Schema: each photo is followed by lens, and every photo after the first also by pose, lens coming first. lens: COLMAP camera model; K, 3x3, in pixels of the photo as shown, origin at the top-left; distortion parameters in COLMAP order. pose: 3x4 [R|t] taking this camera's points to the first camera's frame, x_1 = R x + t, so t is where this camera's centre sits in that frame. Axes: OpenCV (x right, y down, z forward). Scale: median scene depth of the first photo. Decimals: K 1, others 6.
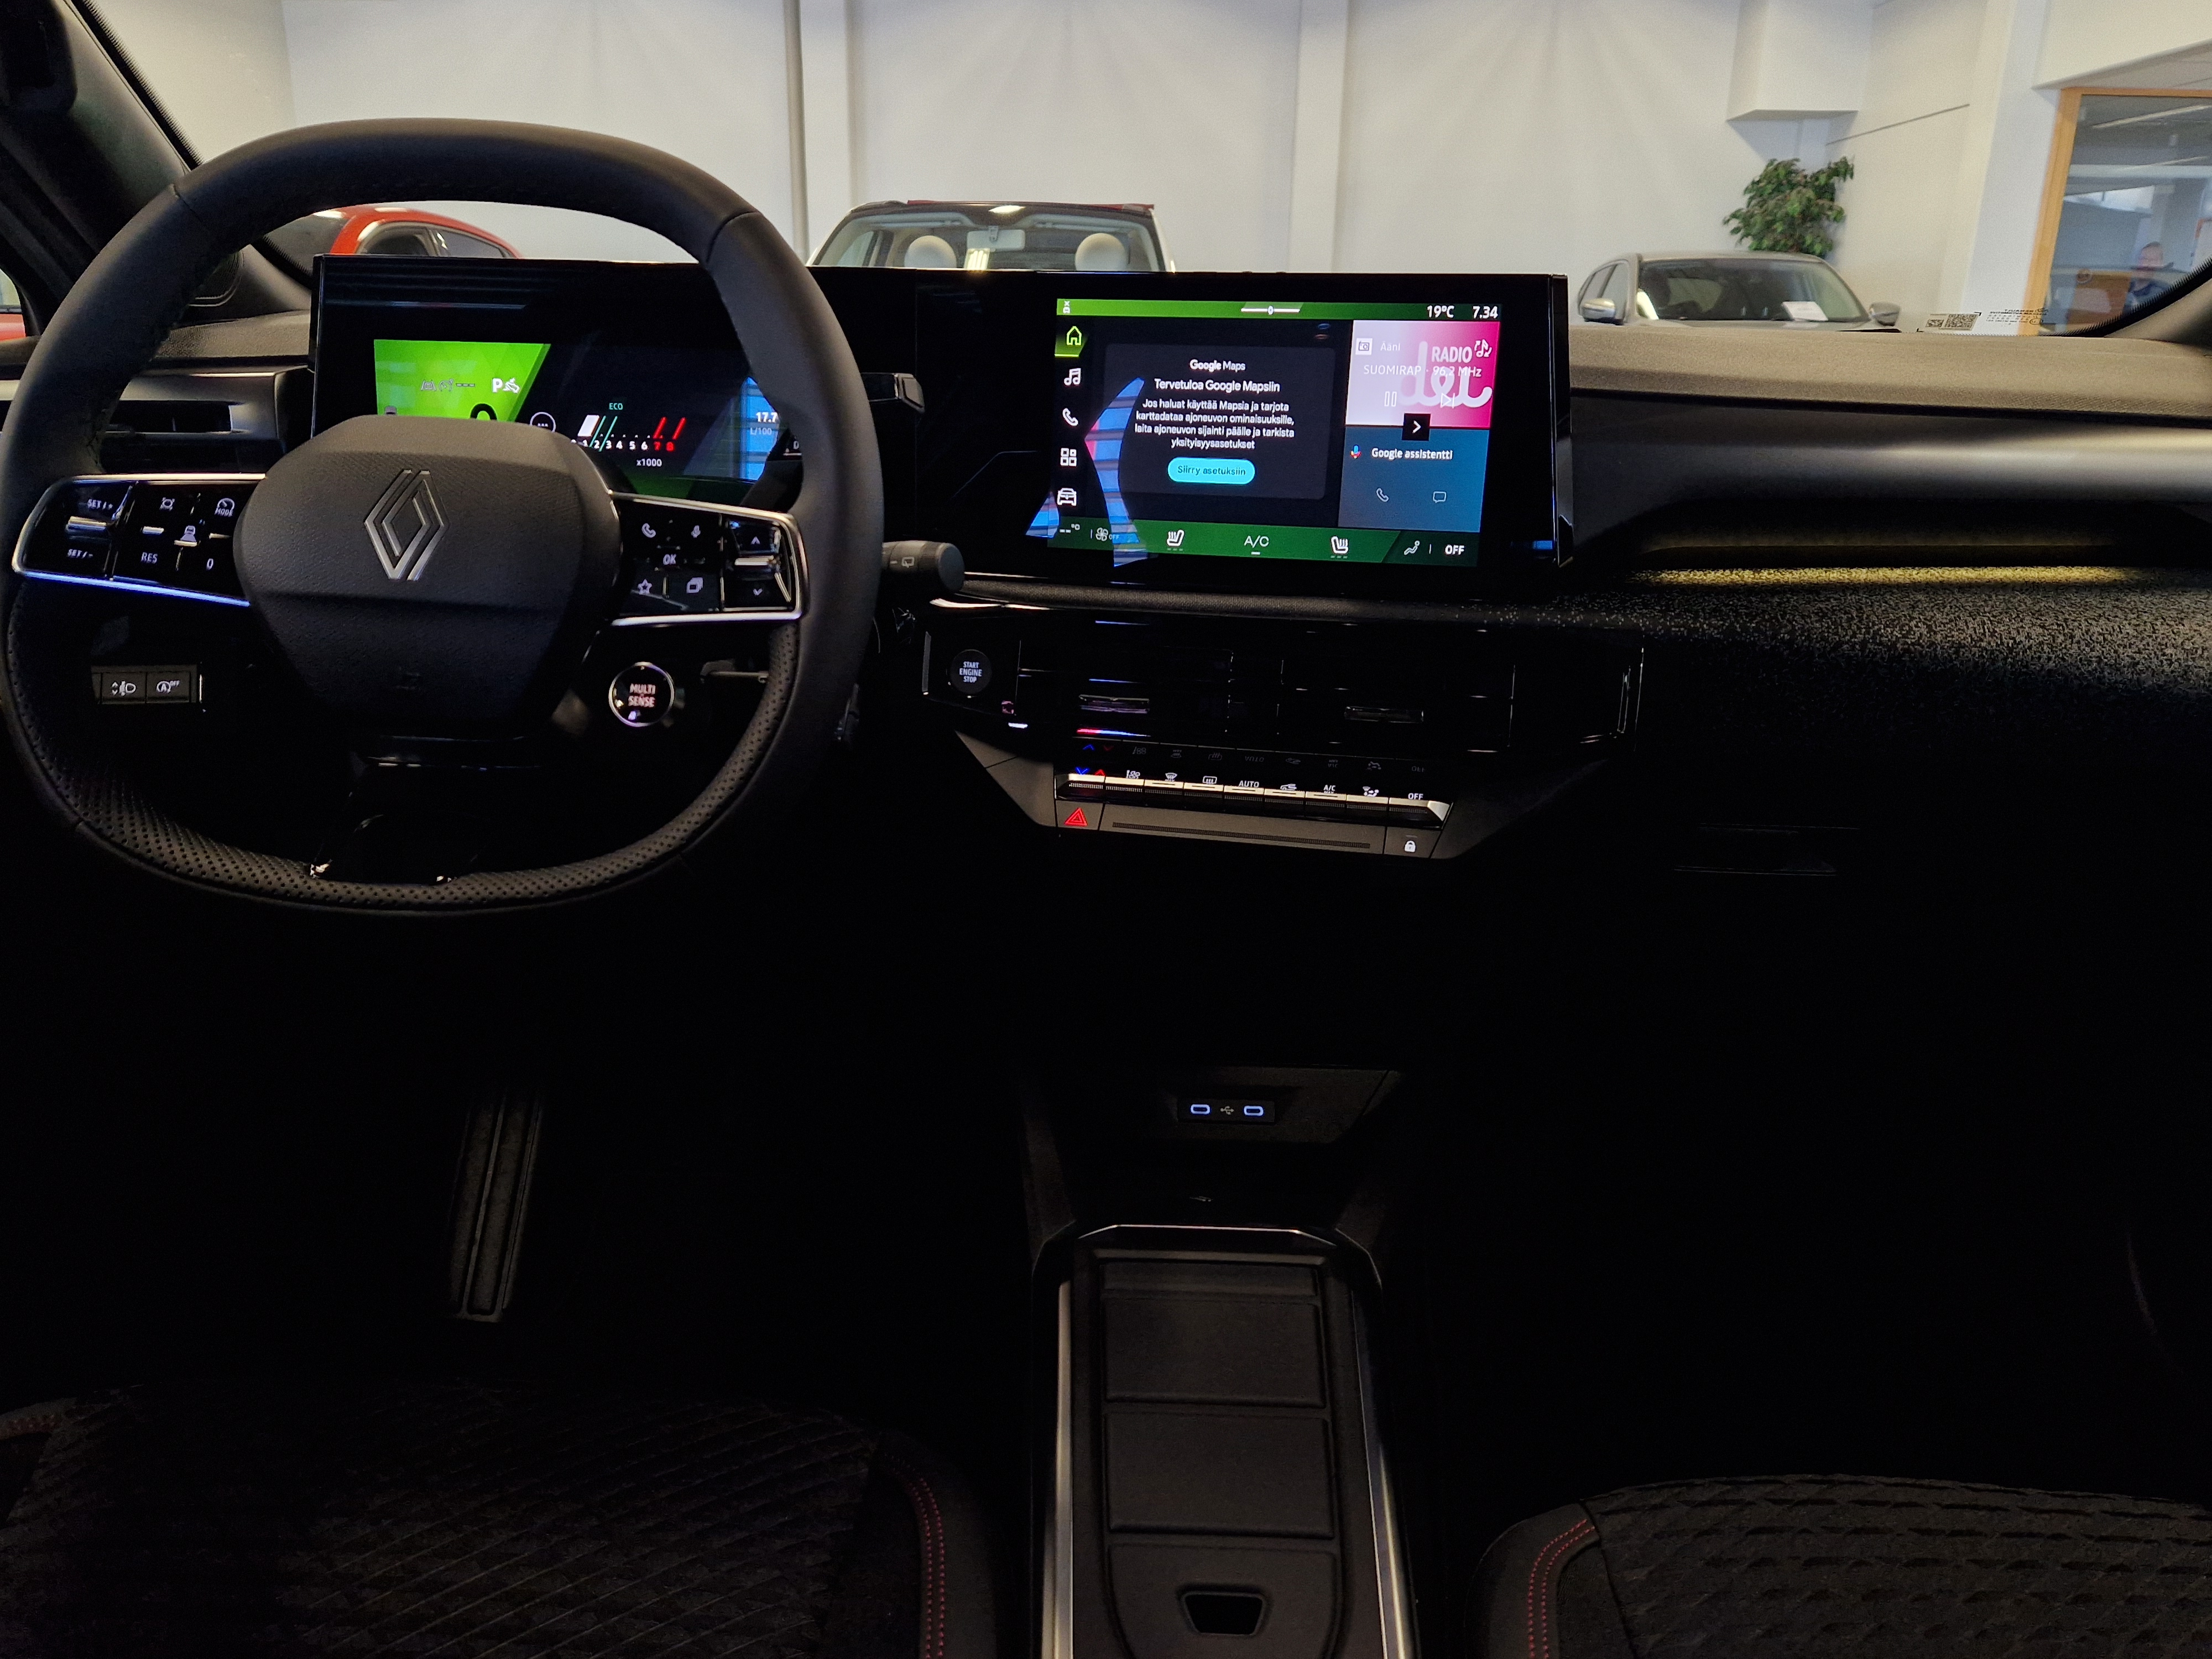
lens RADIAL K [[1650.9, 0, 1109.2], [0, 1650.9, 841.5], [0, 0, 1]] dist [0.067103, -0.048450]
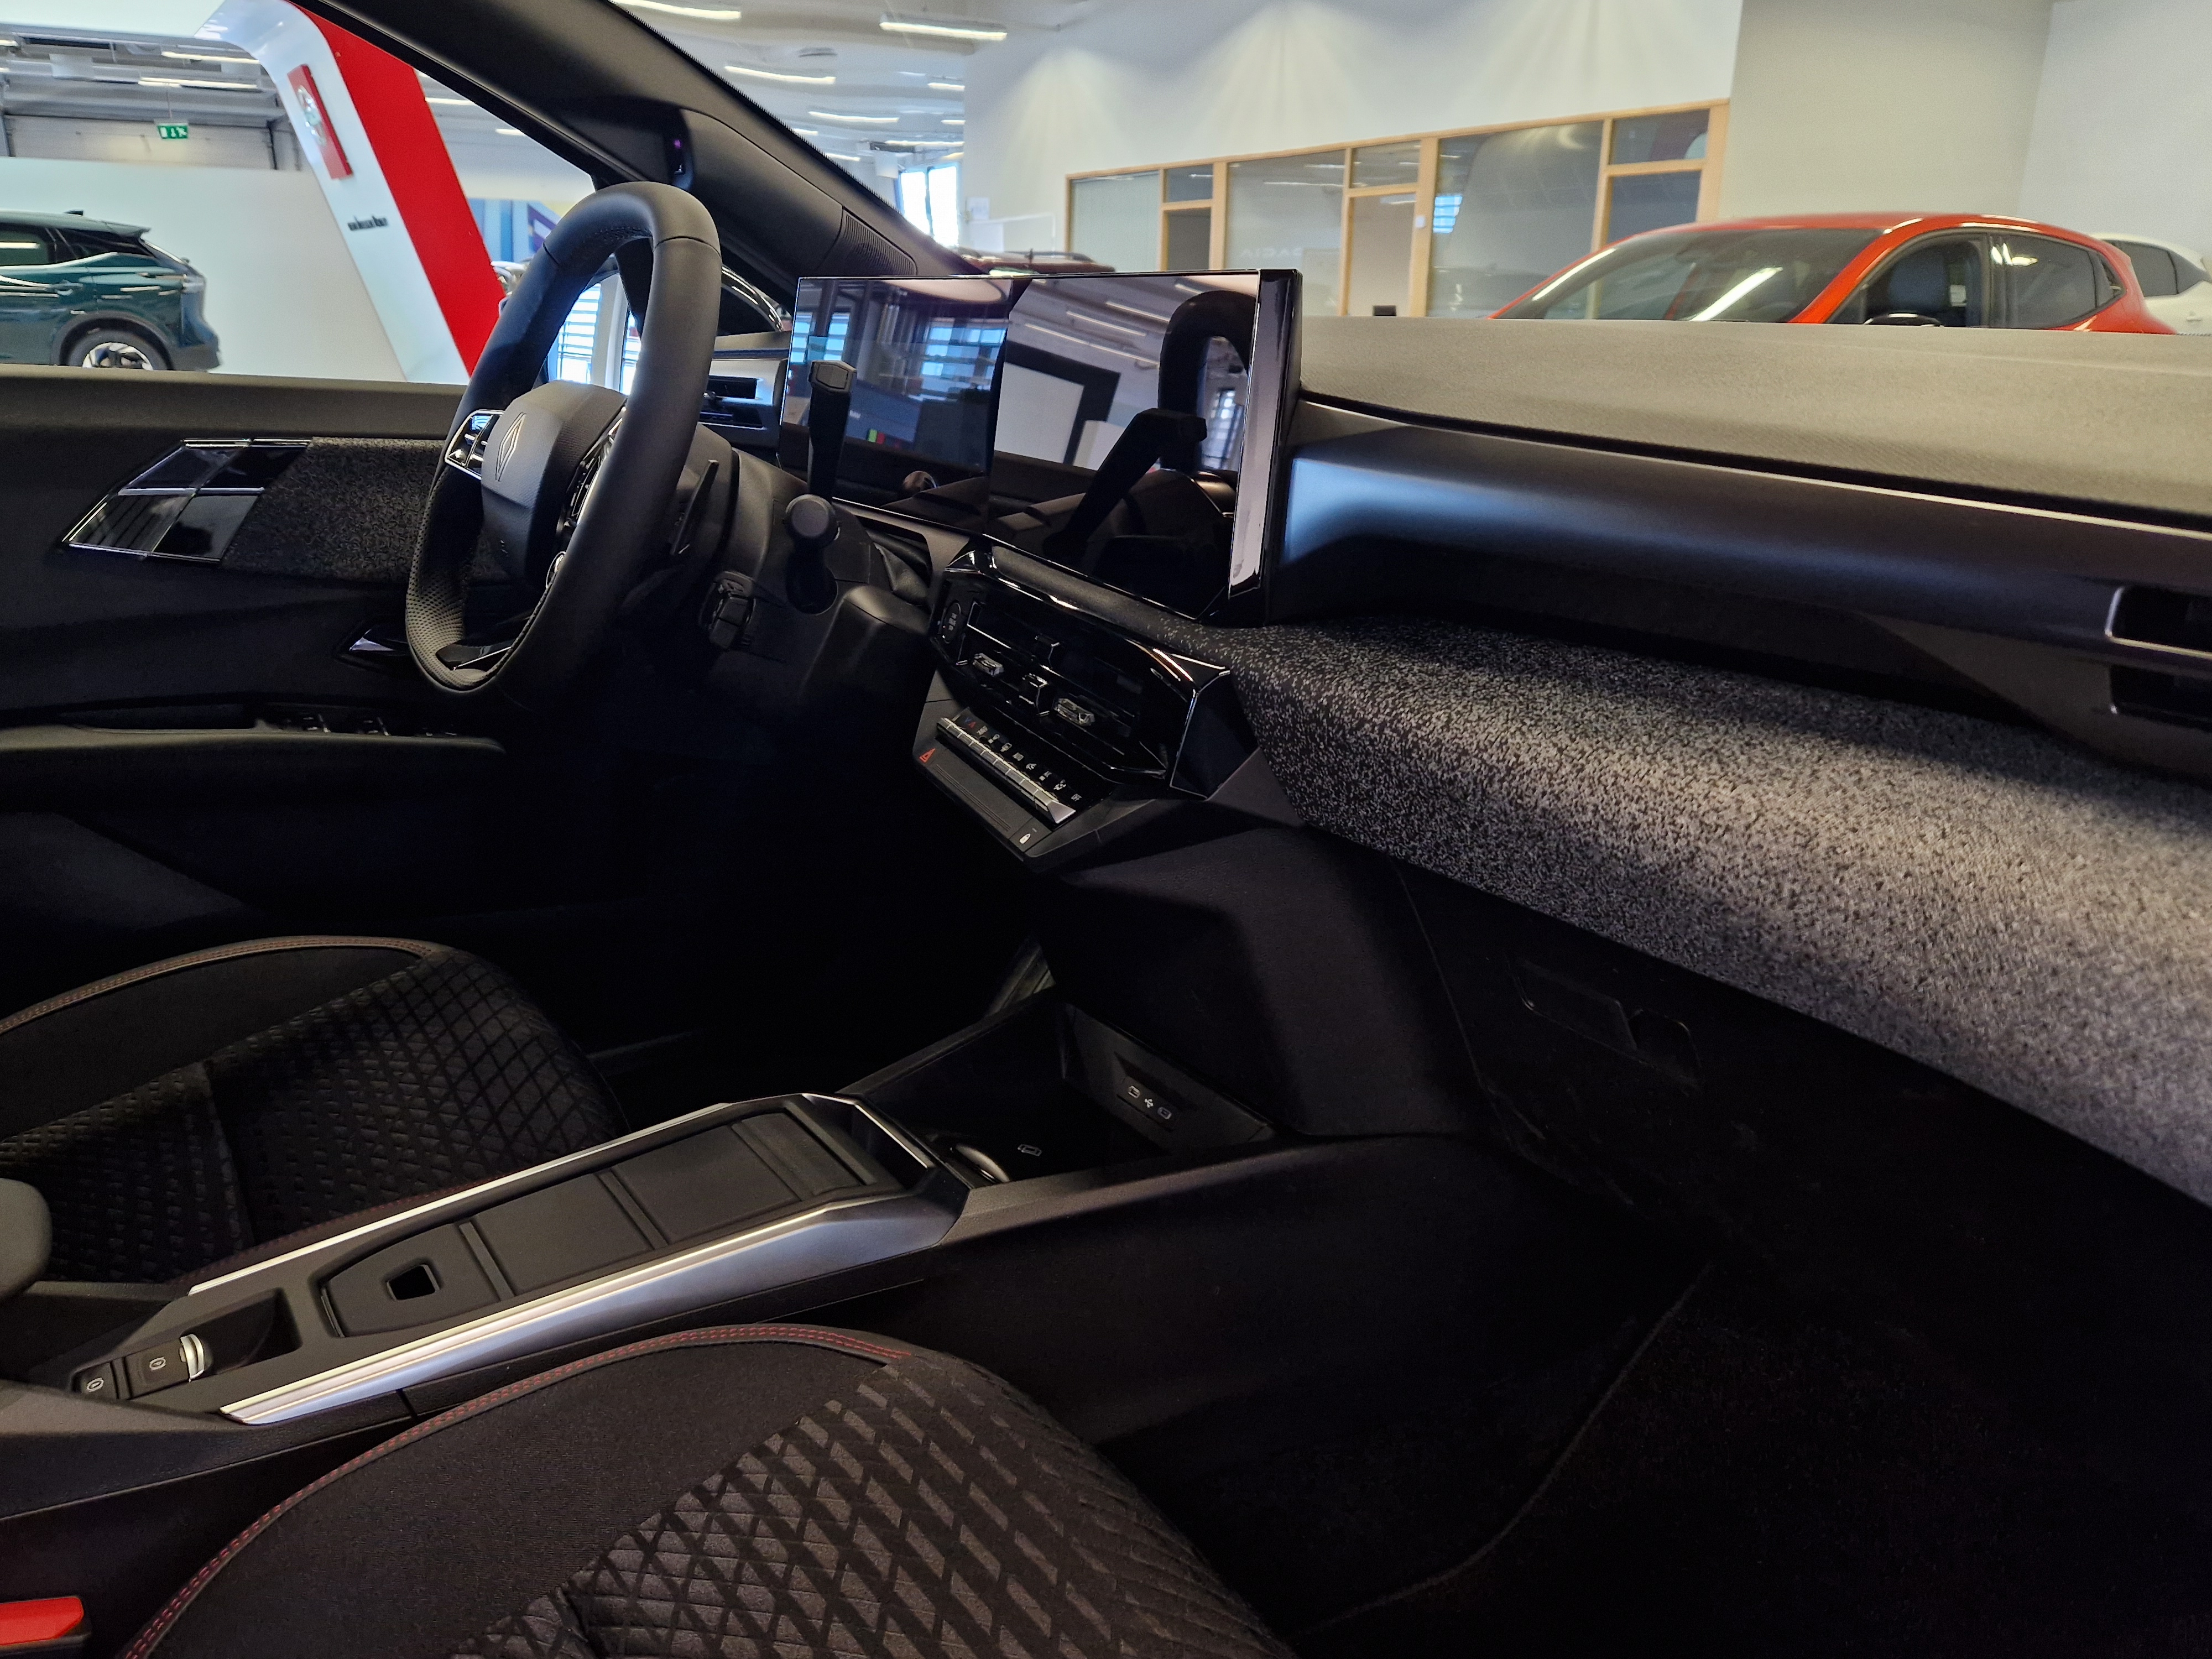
lens RADIAL K [[1650.9, 0, 1114.7], [0, 1650.9, 820.9], [0, 0, 1]] dist [0.067103, -0.048450]
pose [[0.594317, 0.231352, -0.770236, 0.999188], [-0.250188, 0.963394, 0.096325, -0.119445], [0.764325, 0.135456, 0.630443, 0.408557]]
